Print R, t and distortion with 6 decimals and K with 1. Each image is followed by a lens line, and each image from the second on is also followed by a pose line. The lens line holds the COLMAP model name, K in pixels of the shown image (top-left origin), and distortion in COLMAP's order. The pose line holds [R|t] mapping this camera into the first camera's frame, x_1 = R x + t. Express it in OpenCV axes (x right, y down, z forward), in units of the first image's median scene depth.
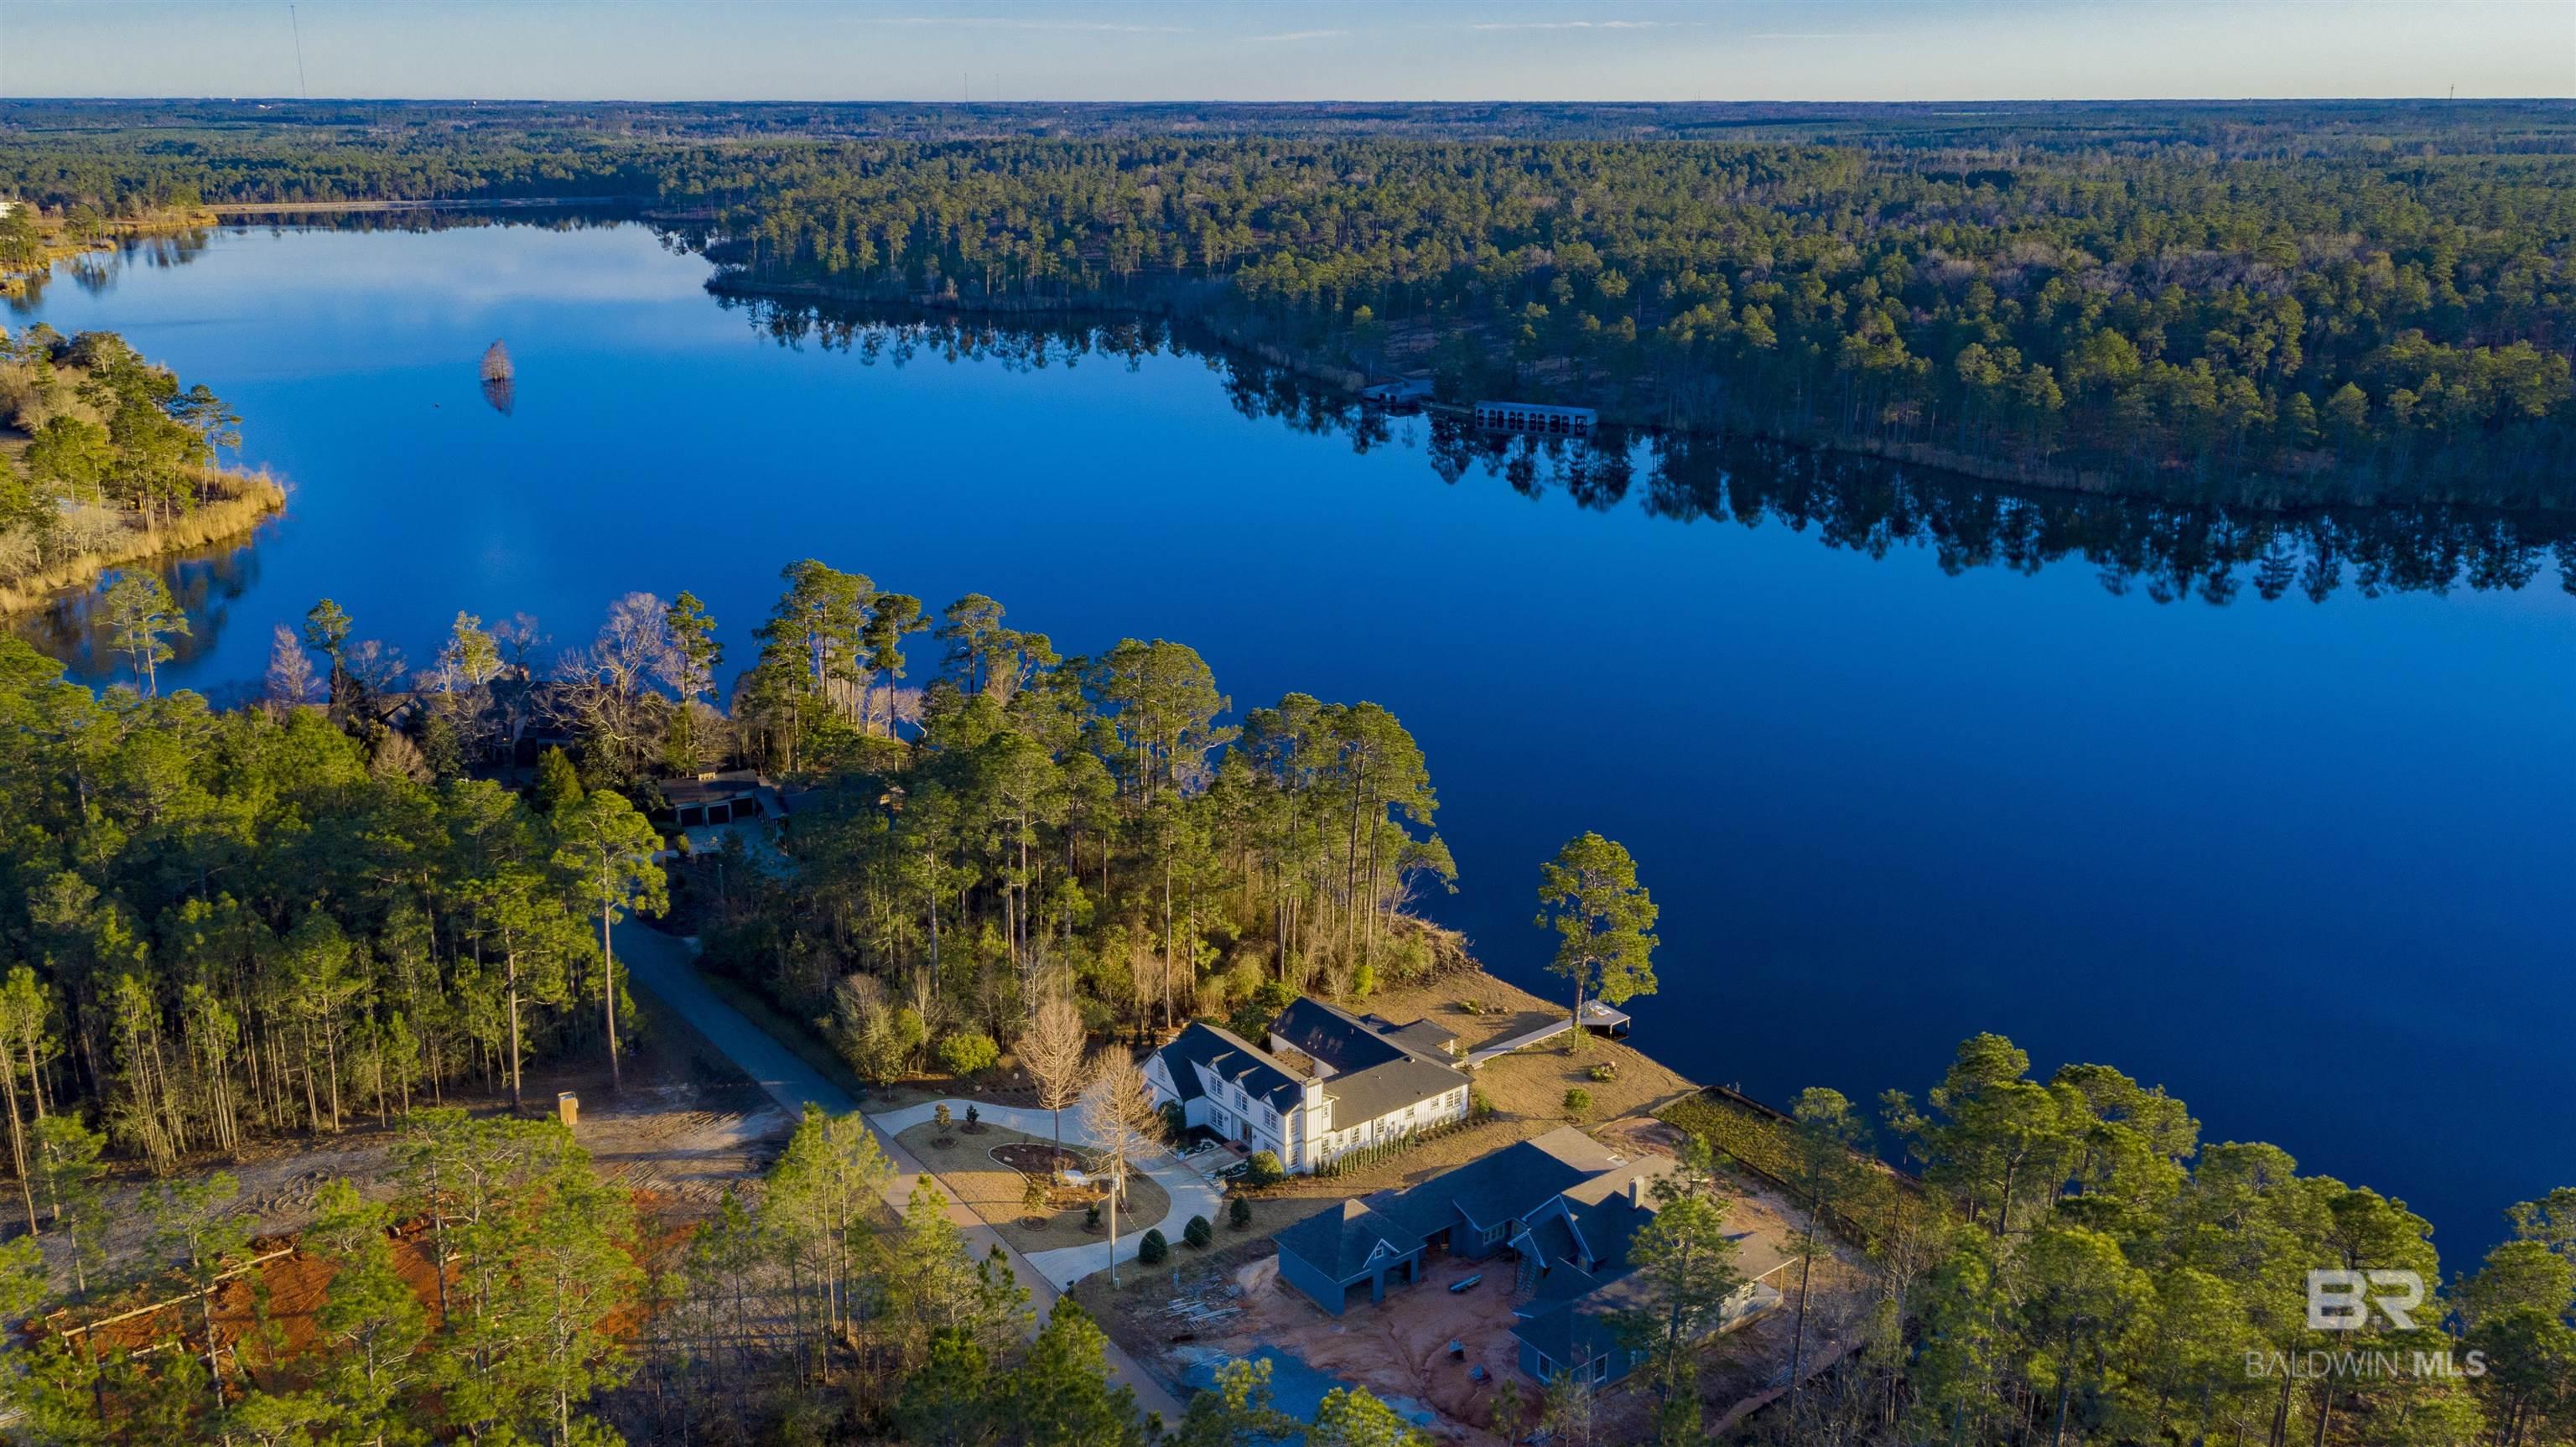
lens RADIAL K [[2081.9, 0, 1288.0], [0, 2081.9, 723.5], [0, 0, 1]] dist [-0.014708, 0.077547]
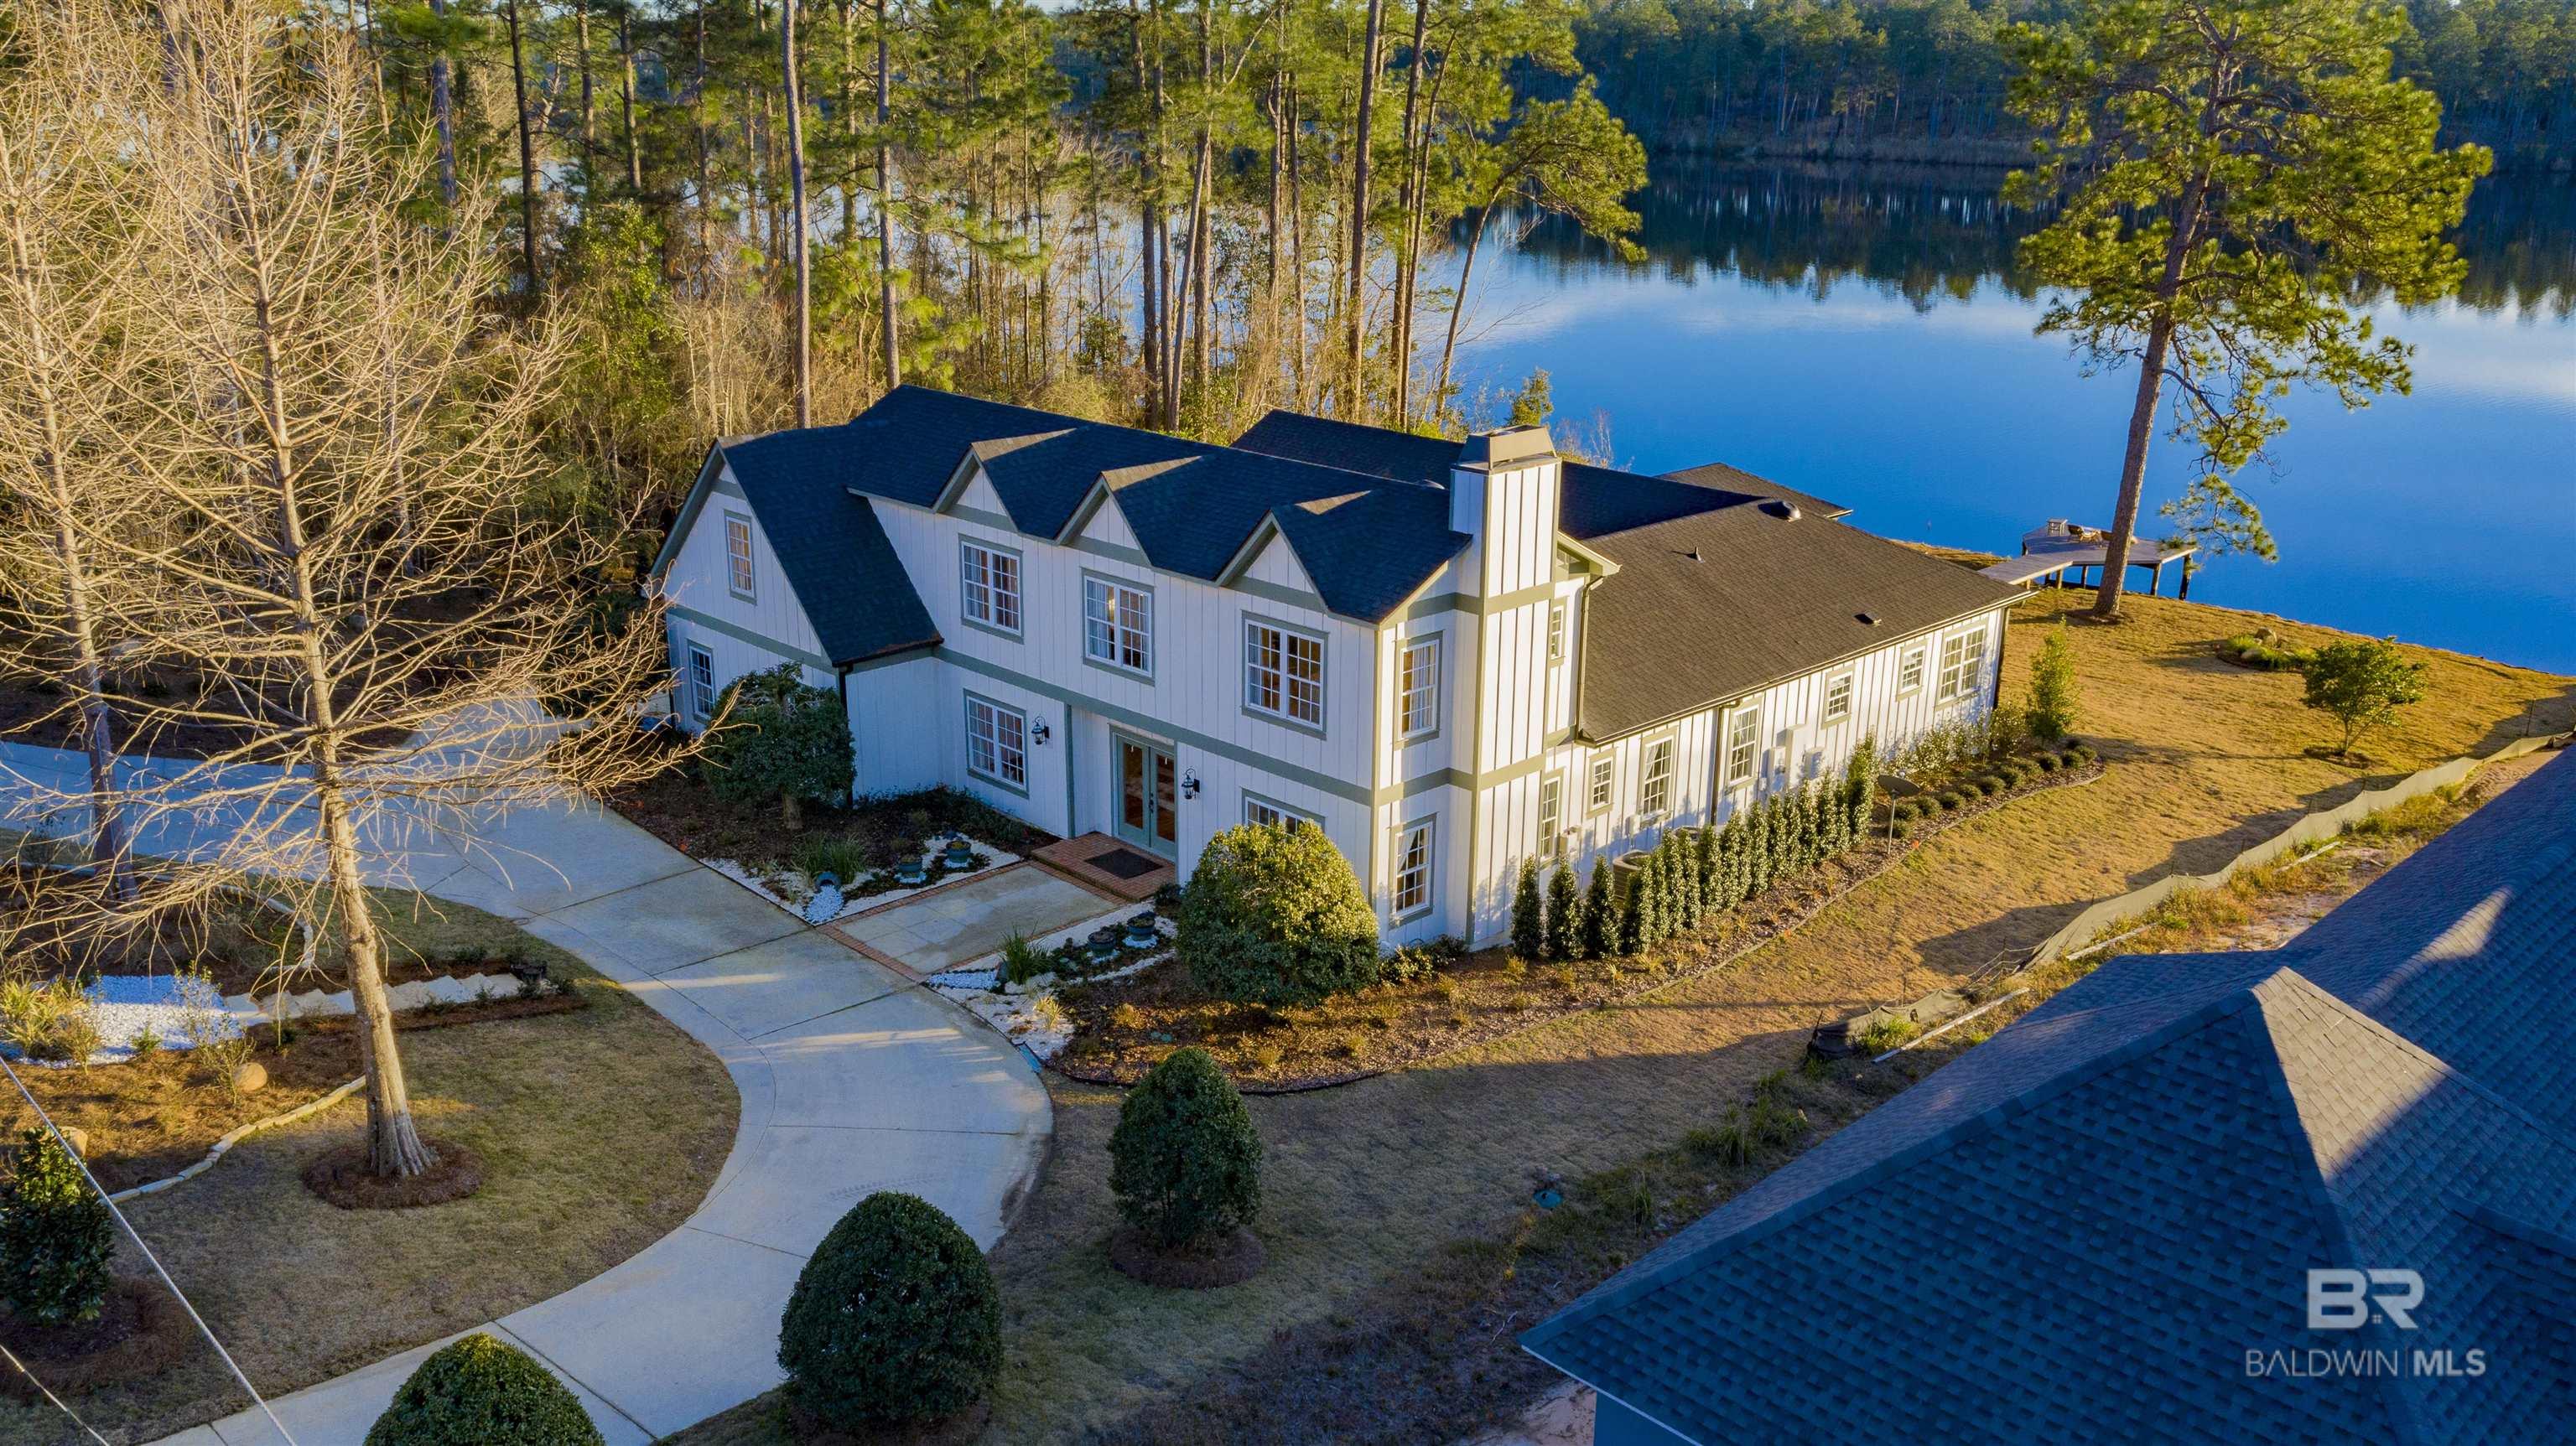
lens RADIAL K [[2081.8, 0, 1288.0], [0, 2081.8, 723.0], [0, 0, 1]] dist [-0.014708, 0.077547]
pose [[0.992584, -0.029476, 0.117932, -0.029218], [0.027628, 0.999469, 0.017276, 0.182394], [-0.118378, -0.013890, 0.992871, 0.770848]]
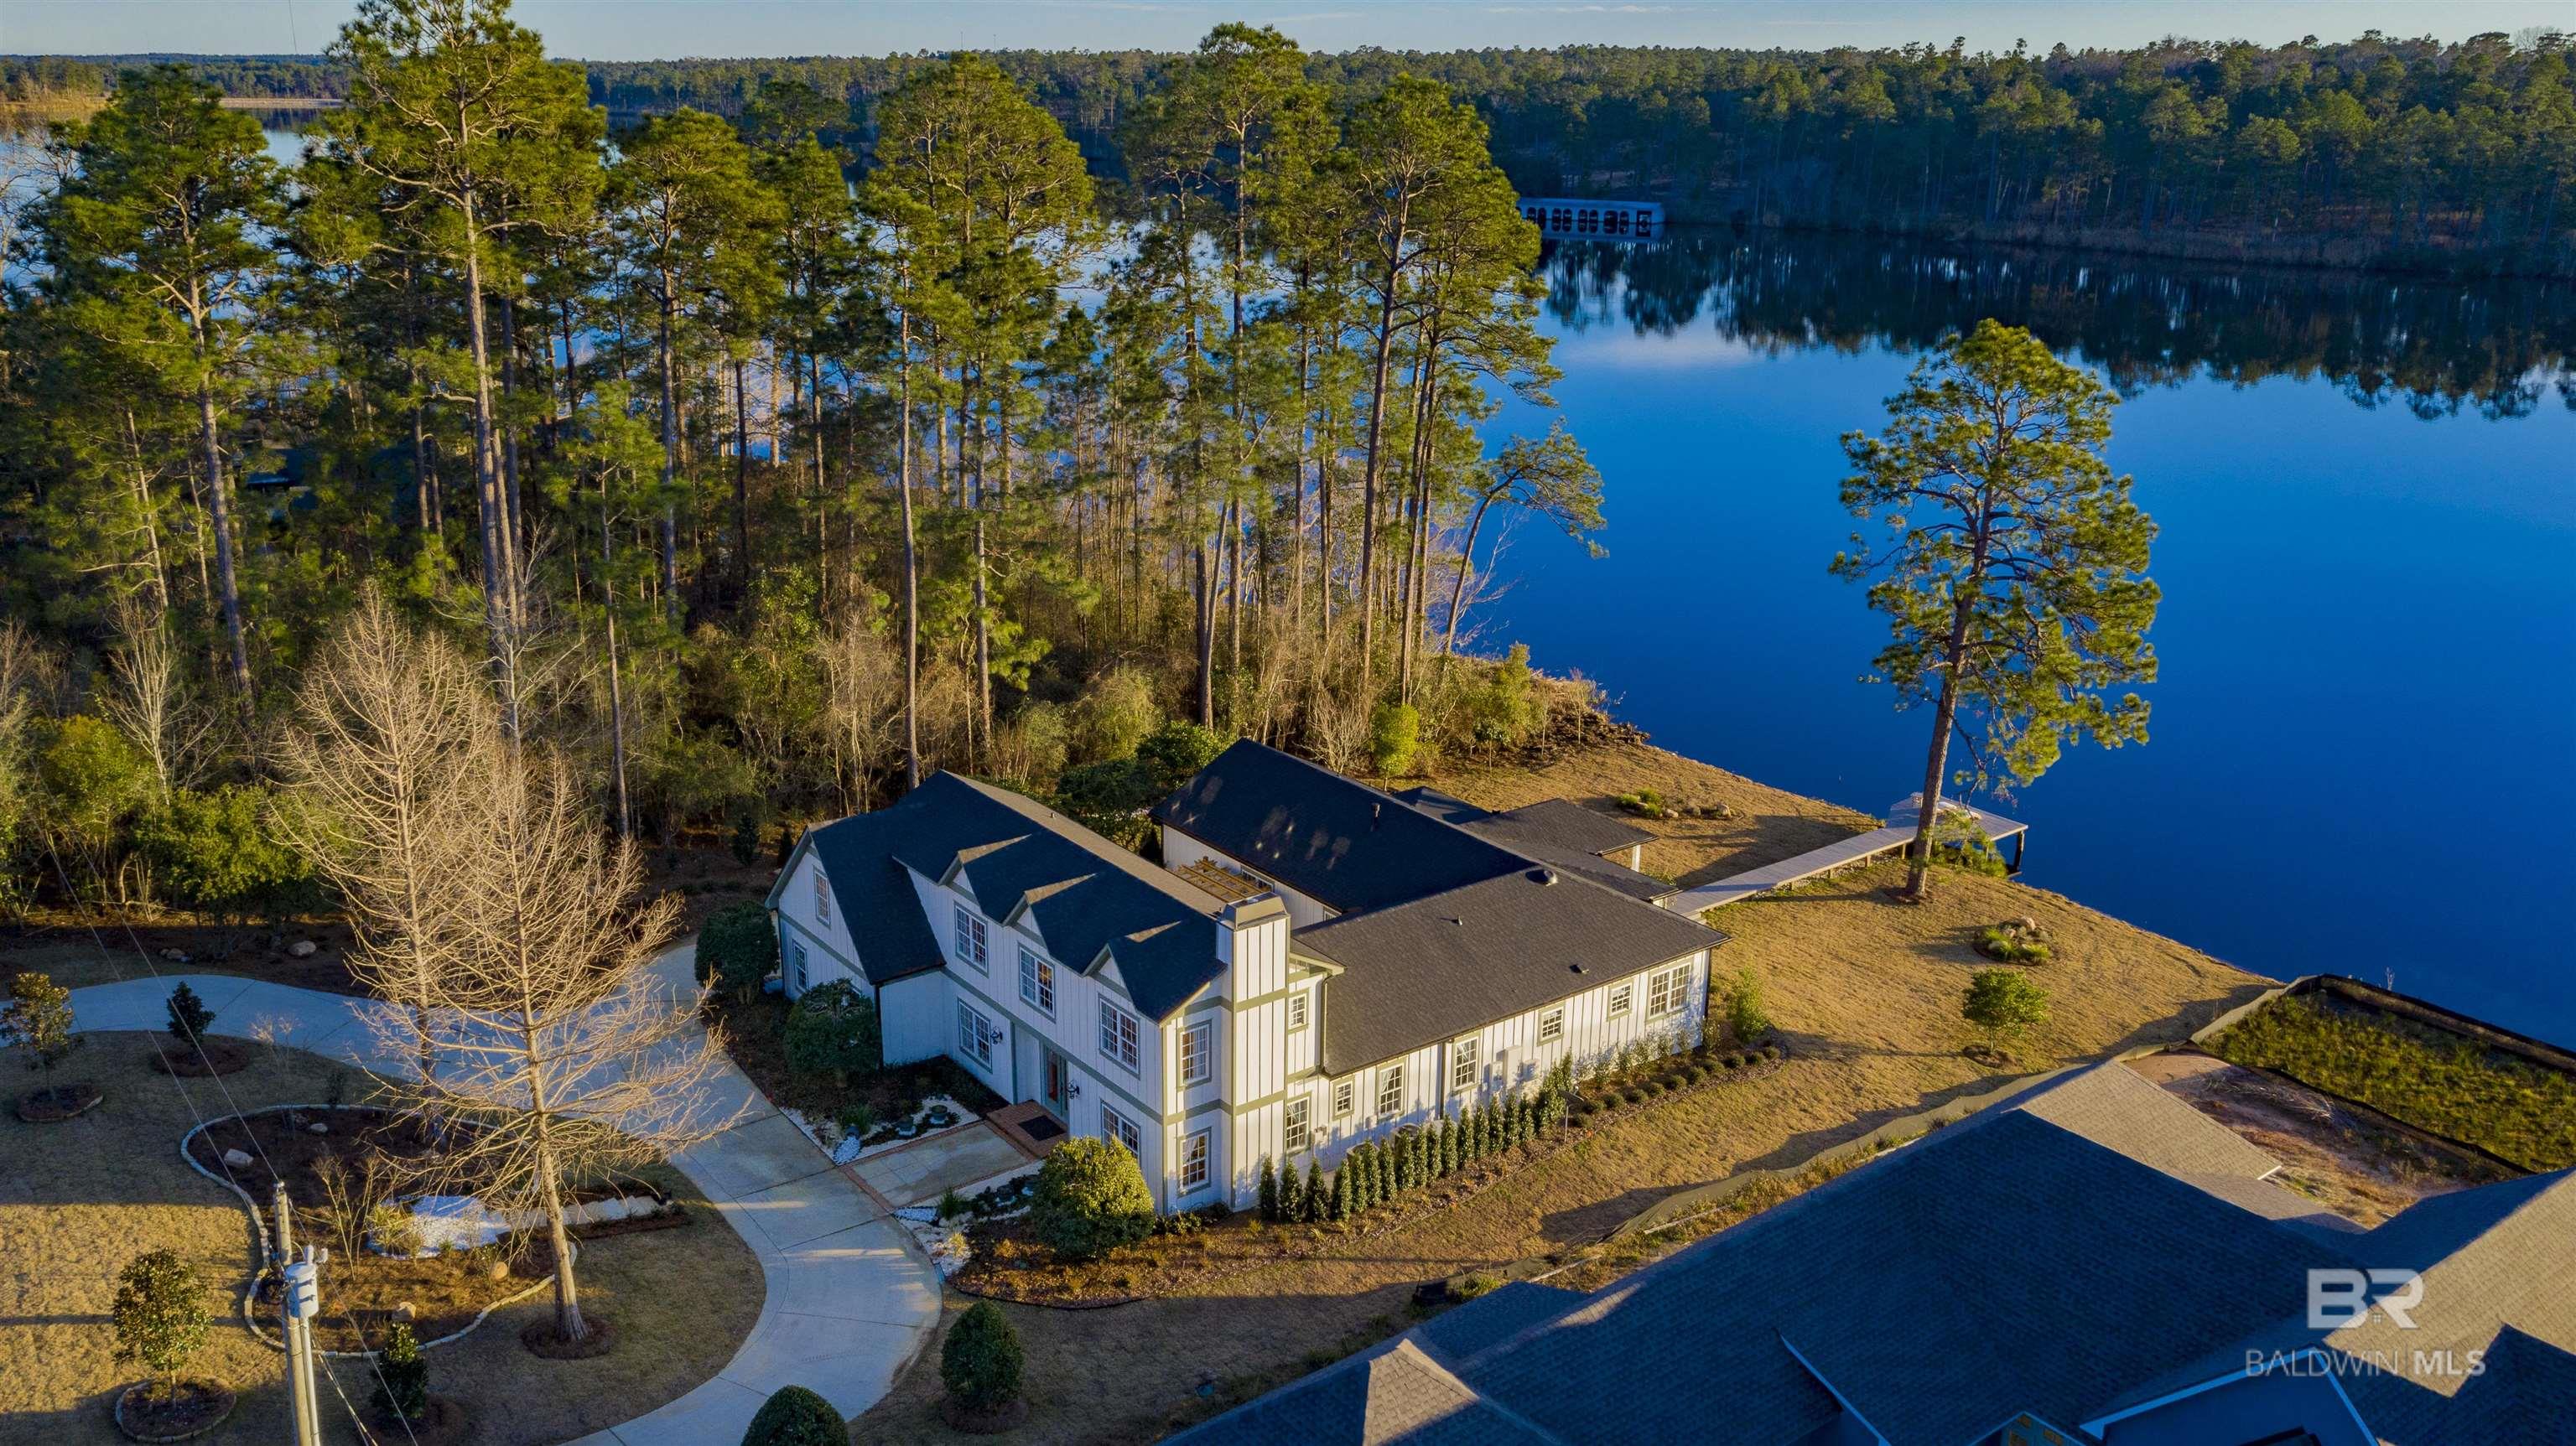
lens RADIAL K [[2081.8, 0, 1288.0], [0, 2081.8, 723.0], [0, 0, 1]] dist [-0.014708, 0.077547]
pose [[0.999945, 0.010245, 0.002391, 0.014701], [-0.010270, 0.999892, 0.010496, 0.133752], [-0.002283, -0.010520, 0.999942, 0.658390]]
